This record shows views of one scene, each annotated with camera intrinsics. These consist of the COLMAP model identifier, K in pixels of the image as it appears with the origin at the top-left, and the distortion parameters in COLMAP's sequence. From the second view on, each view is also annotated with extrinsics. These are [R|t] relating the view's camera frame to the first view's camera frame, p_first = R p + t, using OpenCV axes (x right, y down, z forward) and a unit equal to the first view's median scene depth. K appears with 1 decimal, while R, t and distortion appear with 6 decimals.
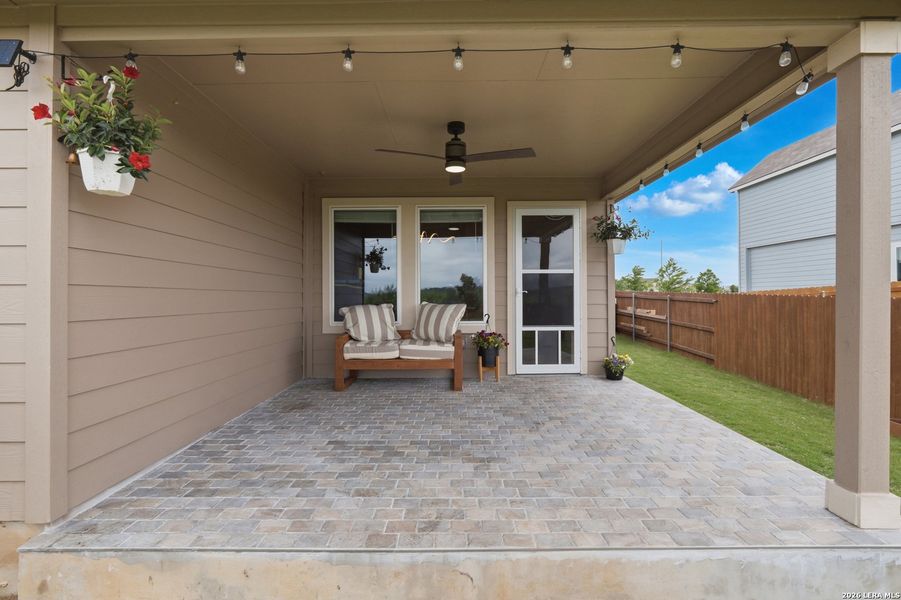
lens RADIAL K [[429.5, 0, 446.2], [0, 429.5, 293.9], [0, 0, 1]] dist [-0.011697, 0.001410]
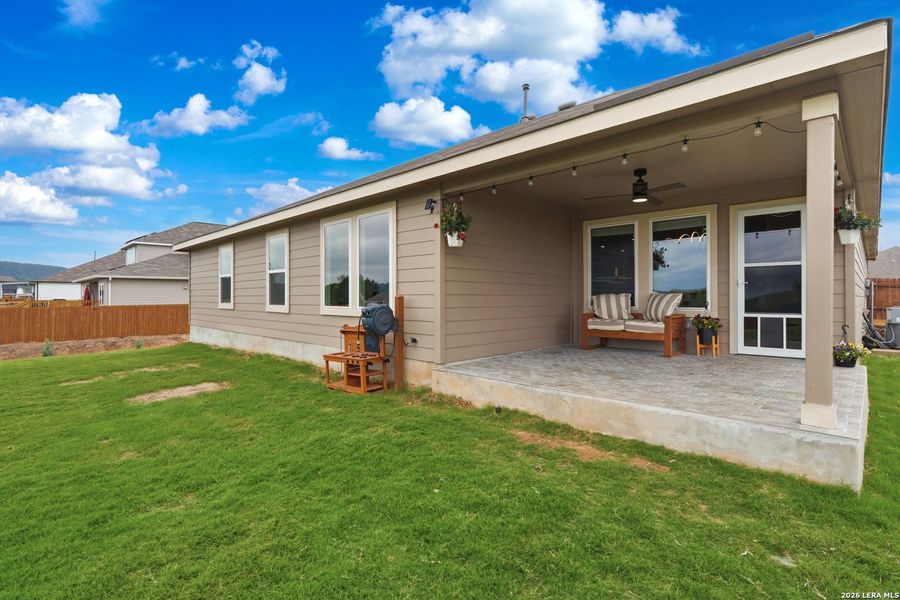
lens RADIAL K [[429.0, 0, 445.7], [0, 429.0, 294.0], [0, 0, 1]] dist [-0.011697, 0.001410]
pose [[0.712982, -0.000402, -0.701183, 0.416783], [-0.000041, 1.000000, -0.000615, 0.025870], [0.701183, 0.000467, 0.712981, -0.383136]]
